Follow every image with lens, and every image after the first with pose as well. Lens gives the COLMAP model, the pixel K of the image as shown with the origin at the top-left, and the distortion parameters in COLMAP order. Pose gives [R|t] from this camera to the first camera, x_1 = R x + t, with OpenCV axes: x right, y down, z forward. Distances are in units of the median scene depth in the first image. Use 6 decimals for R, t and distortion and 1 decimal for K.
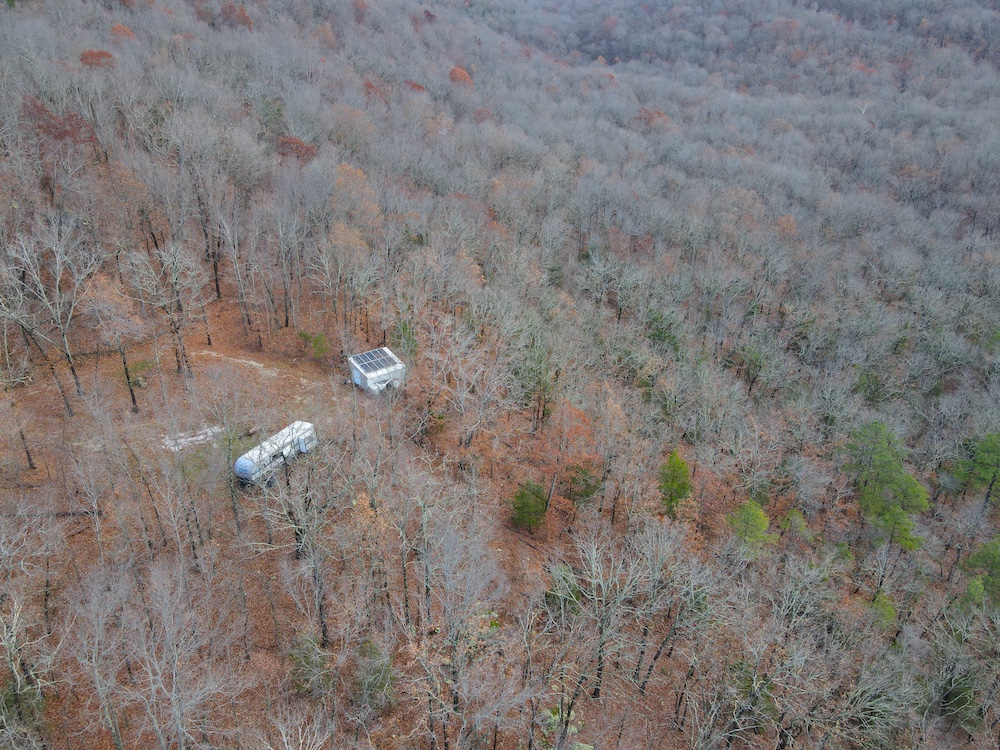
lens RADIAL K [[719.8, 0, 500.0], [0, 719.8, 375.0], [0, 0, 1]] dist [0.063448, -0.068780]
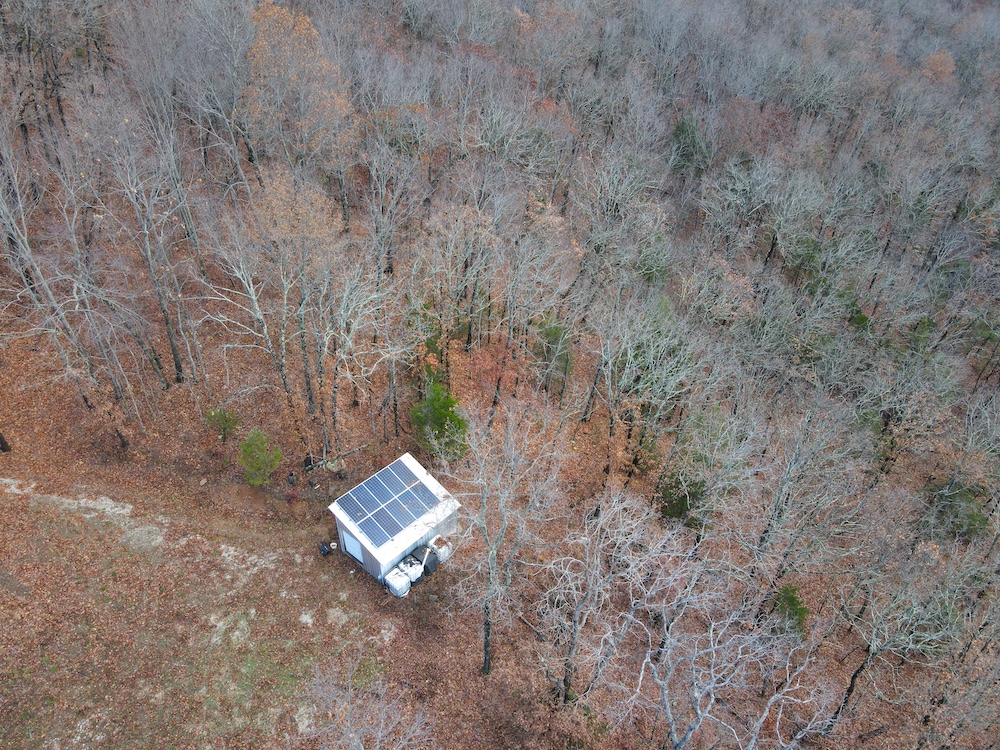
lens RADIAL K [[710.9, 0, 500.0], [0, 710.9, 375.0], [0, 0, 1]] dist [0.052064, 0.000599]
pose [[0.995826, -0.059399, 0.069306, -0.030473], [0.041233, 0.970141, 0.239010, -0.045206], [-0.081434, -0.235154, 0.968541, 0.136696]]
